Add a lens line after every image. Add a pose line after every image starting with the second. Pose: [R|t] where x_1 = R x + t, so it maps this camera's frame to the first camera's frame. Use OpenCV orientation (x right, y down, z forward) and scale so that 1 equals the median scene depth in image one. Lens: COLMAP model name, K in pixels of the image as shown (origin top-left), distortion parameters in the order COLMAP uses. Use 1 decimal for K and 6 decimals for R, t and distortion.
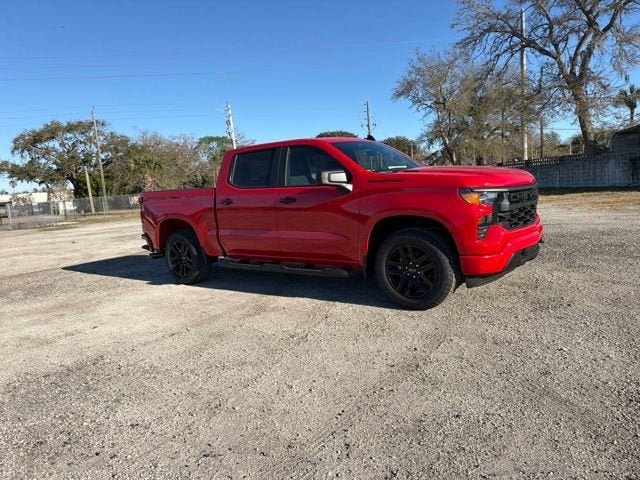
lens RADIAL K [[445.0, 0, 316.3], [0, 445.0, 243.1], [0, 0, 1]] dist [0.081277, -0.104409]
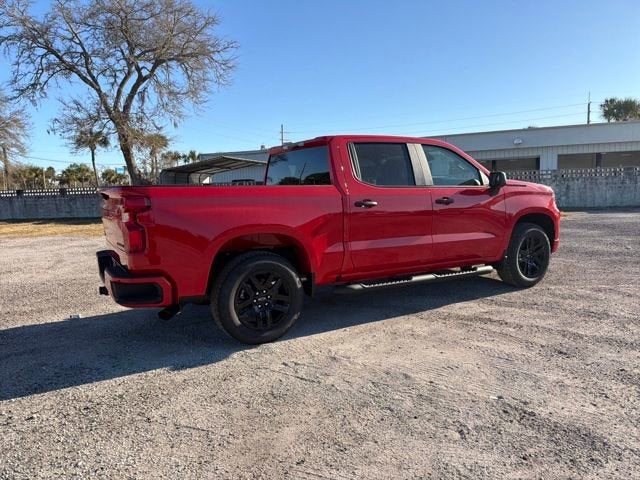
lens RADIAL K [[445.0, 0, 316.3], [0, 445.0, 243.1], [0, 0, 1]] dist [0.081277, -0.104409]
pose [[0.388263, -0.045616, 0.920419, -0.814672], [0.119269, 0.992861, -0.001105, -0.031704], [-0.913798, 0.110207, 0.390932, 0.698034]]
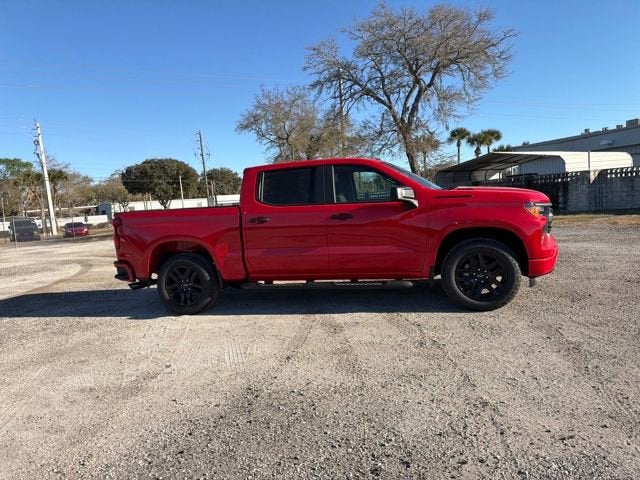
lens RADIAL K [[445.0, 0, 316.3], [0, 445.0, 243.1], [0, 0, 1]] dist [0.081277, -0.104409]
pose [[0.920472, -0.025676, 0.389964, -0.405071], [0.052353, 0.996947, -0.057932, 0.015248], [-0.387286, 0.073741, 0.919006, 0.074709]]
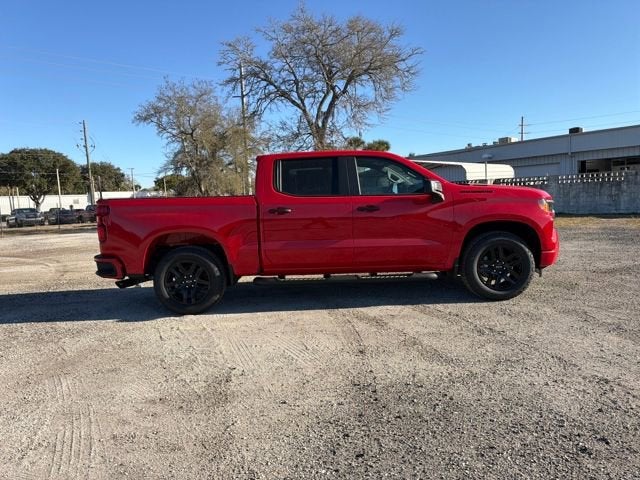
lens RADIAL K [[444.3, 0, 315.4], [0, 444.3, 238.6], [0, 0, 1]] dist [0.088810, -0.117839]
pose [[0.797861, -0.012867, 0.602704, -0.601158], [0.061058, 0.996356, -0.059558, 0.018071], [-0.599742, 0.084319, 0.795739, 0.220565]]
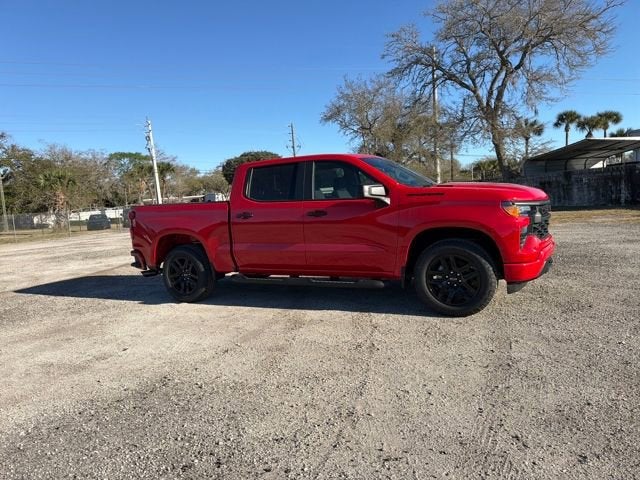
lens RADIAL K [[445.0, 0, 316.3], [0, 445.0, 243.1], [0, 0, 1]] dist [0.081277, -0.104409]
pose [[0.982875, -0.007803, 0.184107, -0.198982], [0.015991, 0.998946, -0.043032, 0.011137], [-0.183577, 0.045239, 0.981964, 0.009270]]
